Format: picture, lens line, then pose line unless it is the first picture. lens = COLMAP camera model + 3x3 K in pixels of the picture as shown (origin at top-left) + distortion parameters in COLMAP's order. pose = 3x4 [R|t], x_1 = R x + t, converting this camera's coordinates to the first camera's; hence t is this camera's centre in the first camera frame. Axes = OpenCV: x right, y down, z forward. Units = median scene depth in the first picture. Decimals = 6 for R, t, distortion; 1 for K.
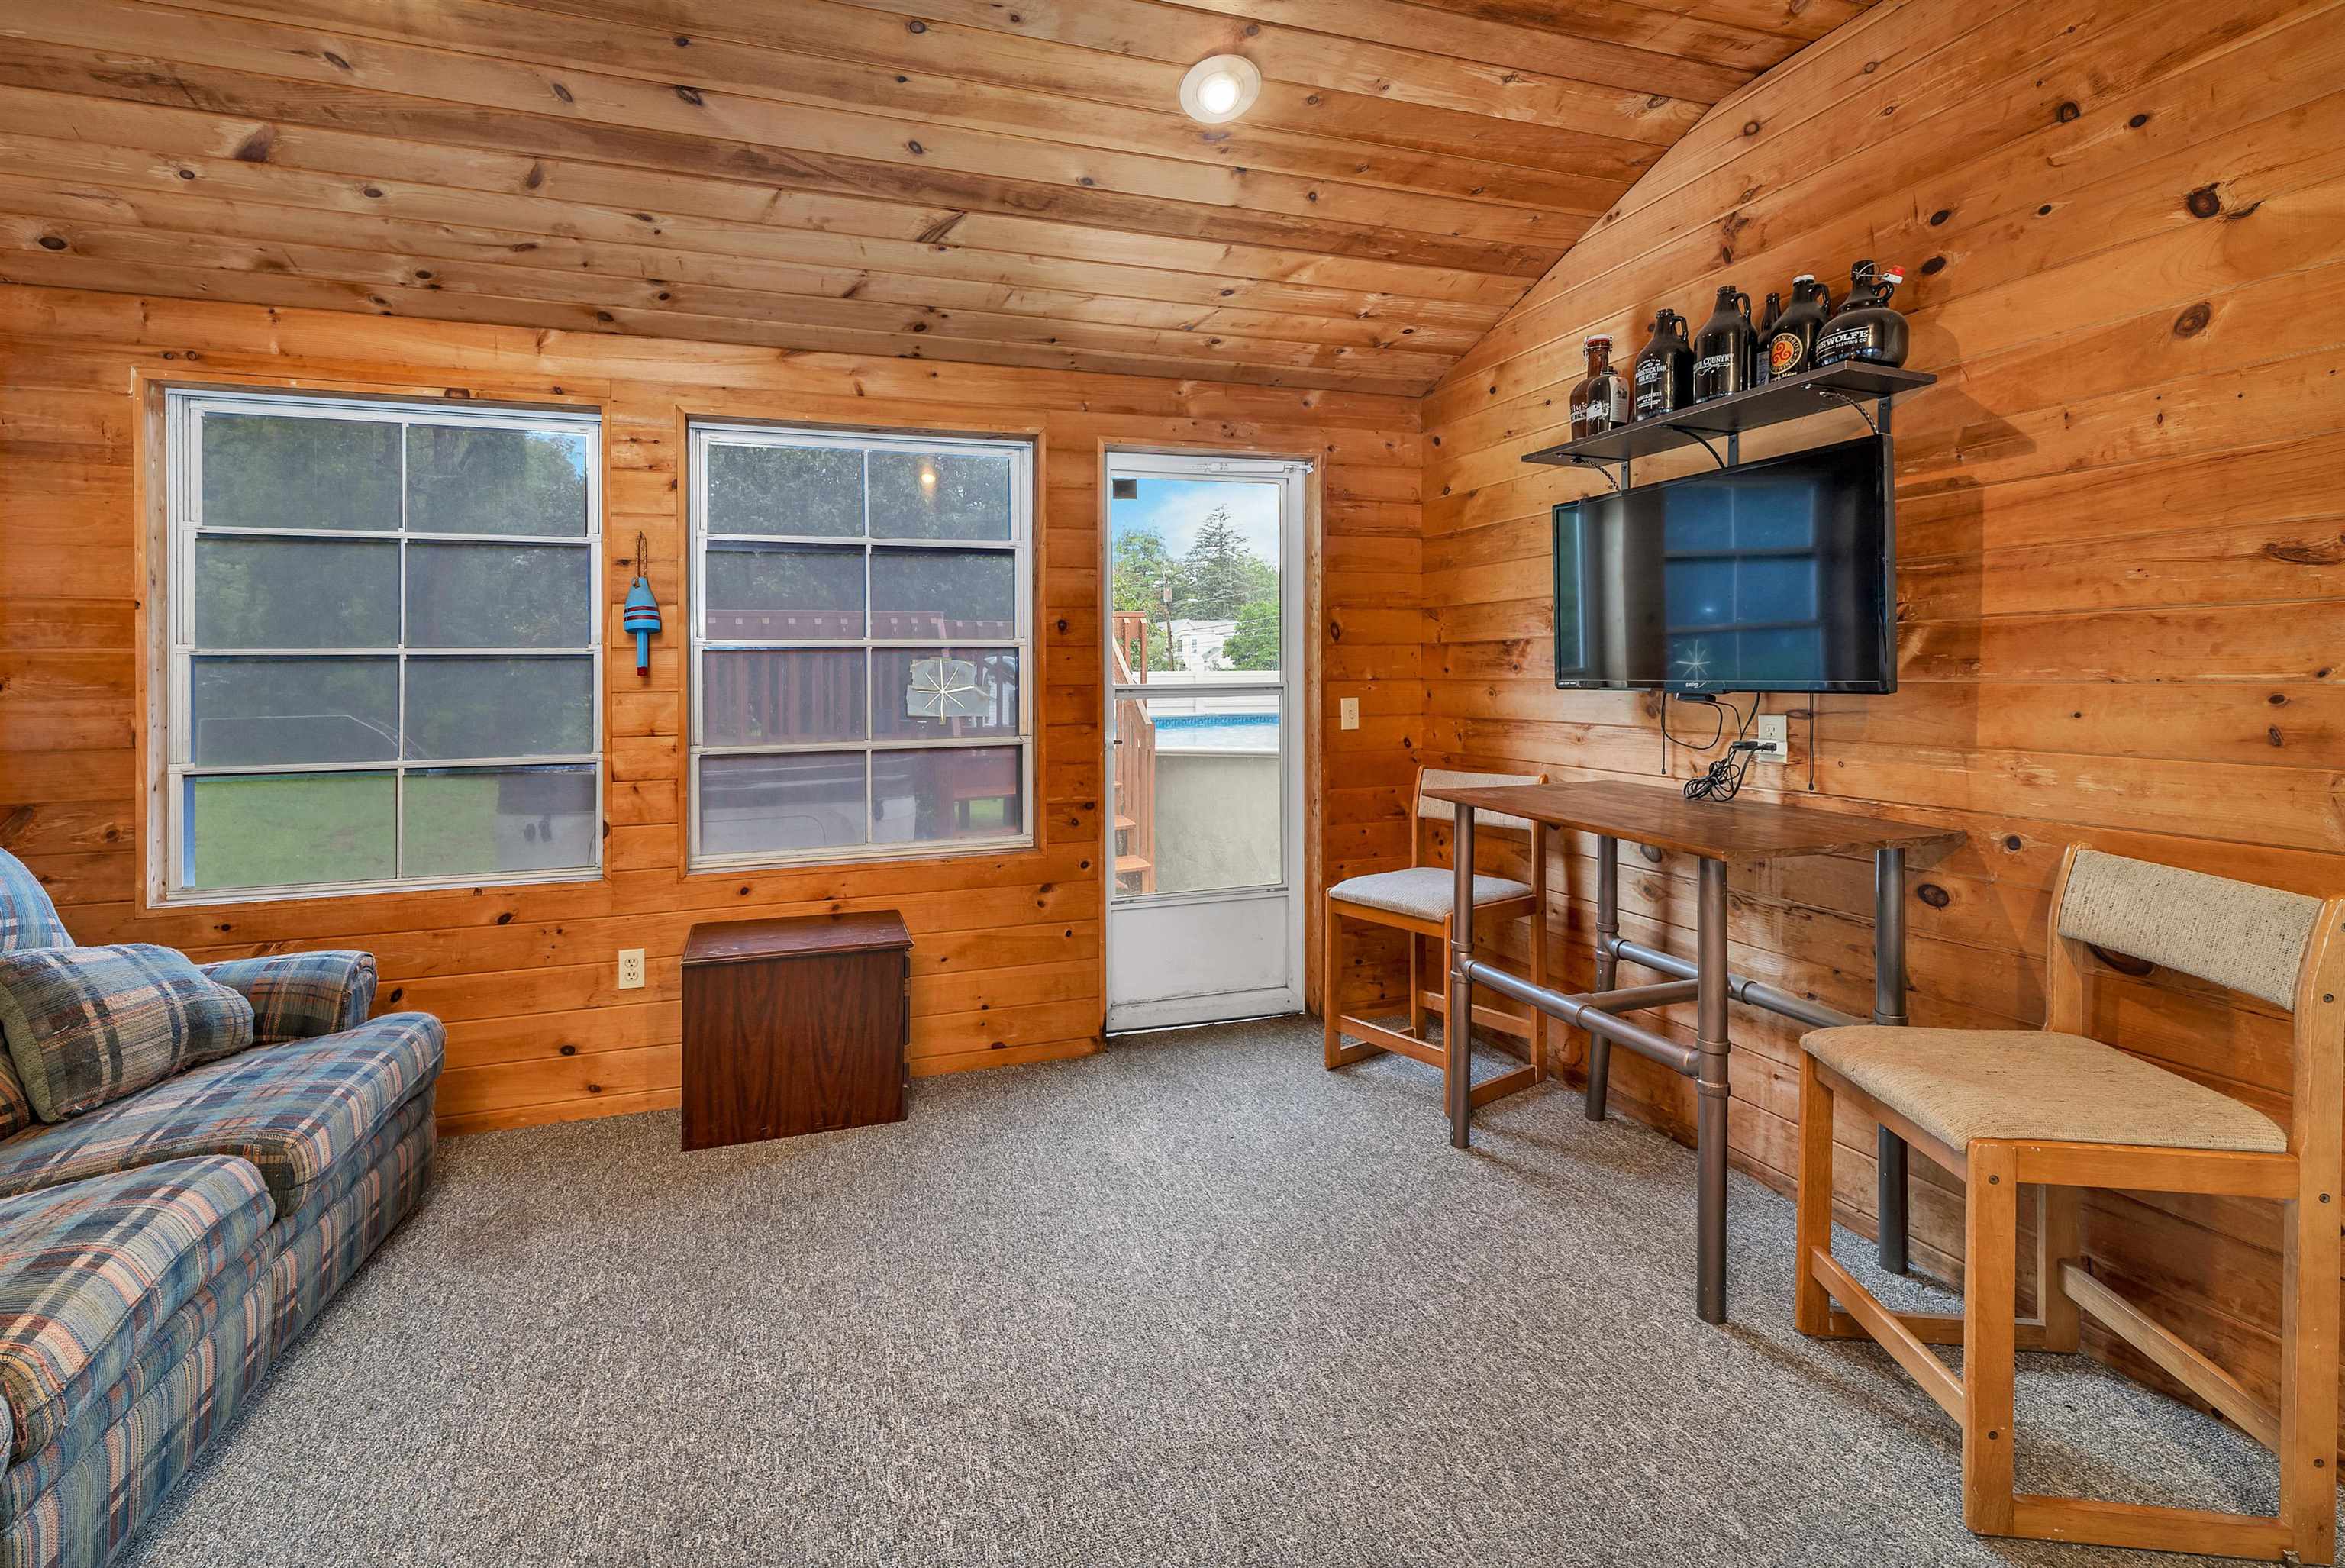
lens RADIAL K [[1023.9, 0, 1152.4], [0, 1023.9, 677.1], [0, 0, 1]] dist [0.001606, -0.000117]
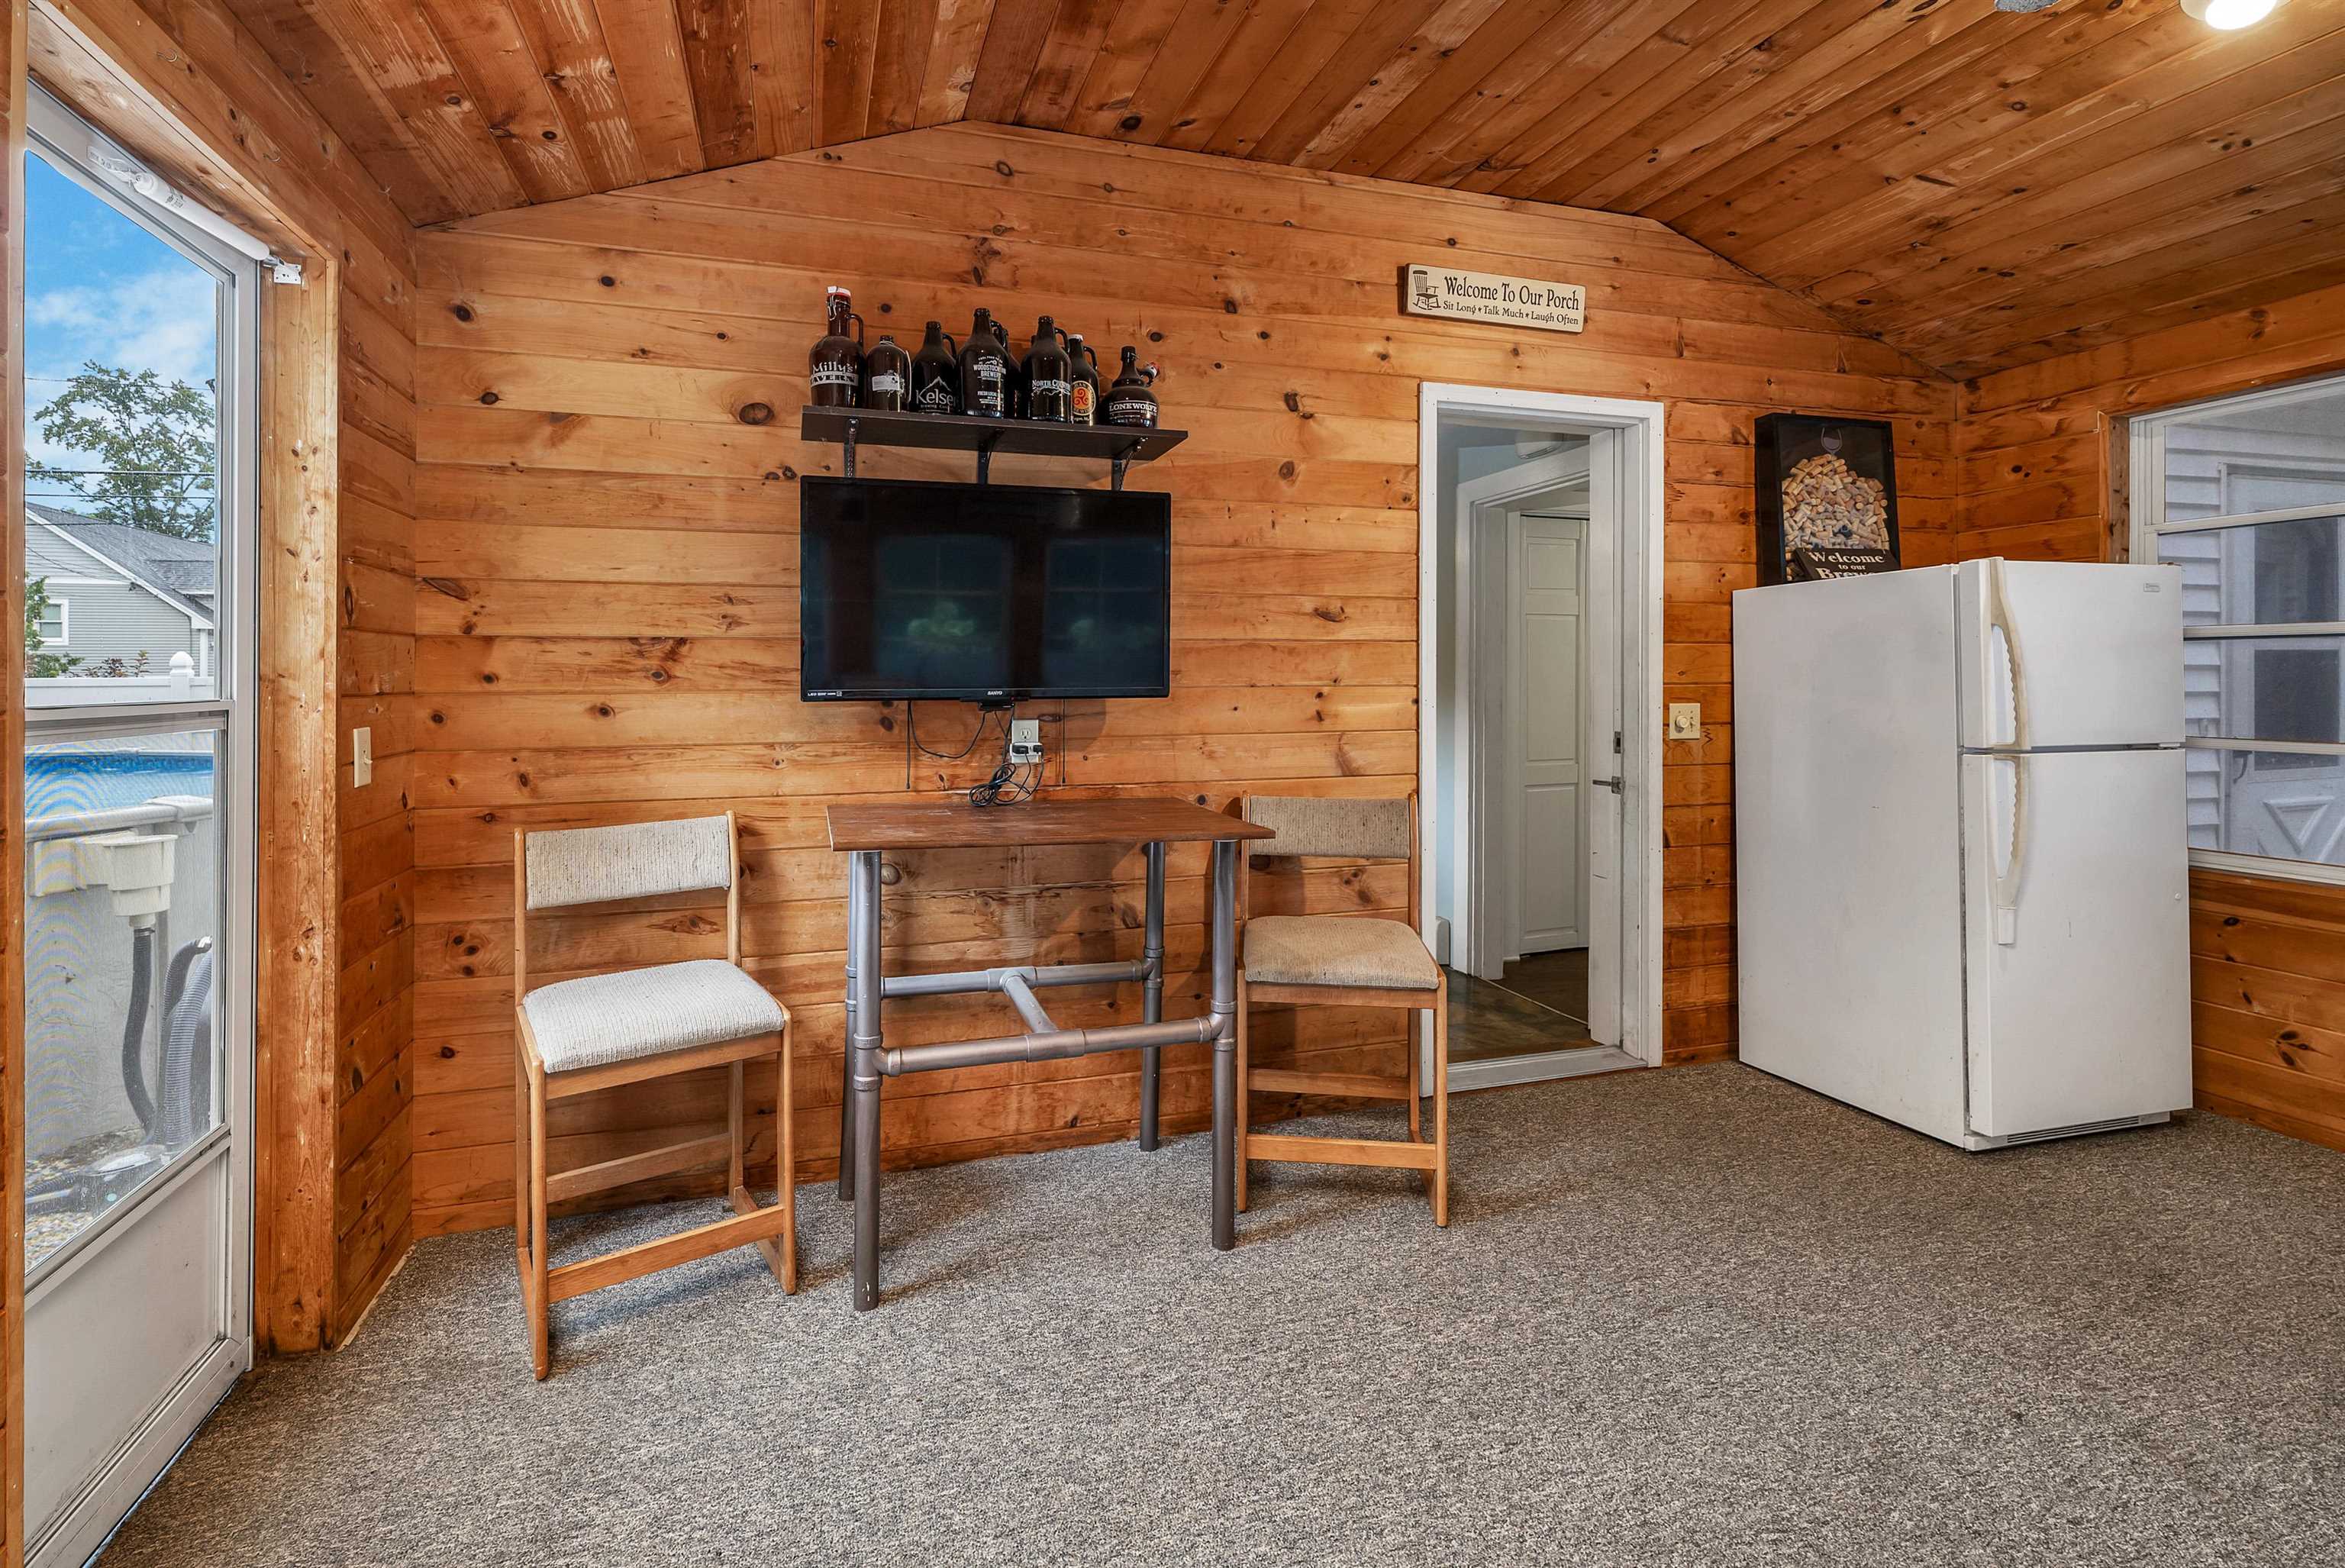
lens RADIAL K [[1023.9, 0, 1107.1], [0, 1023.9, 684.0], [0, 0, 1]] dist [0.001606, -0.000117]
pose [[0.069606, -0.003594, 0.997568, -0.534078], [0.006324, 0.999975, 0.003162, -0.004395], [-0.997555, 0.006088, 0.069627, 0.932842]]
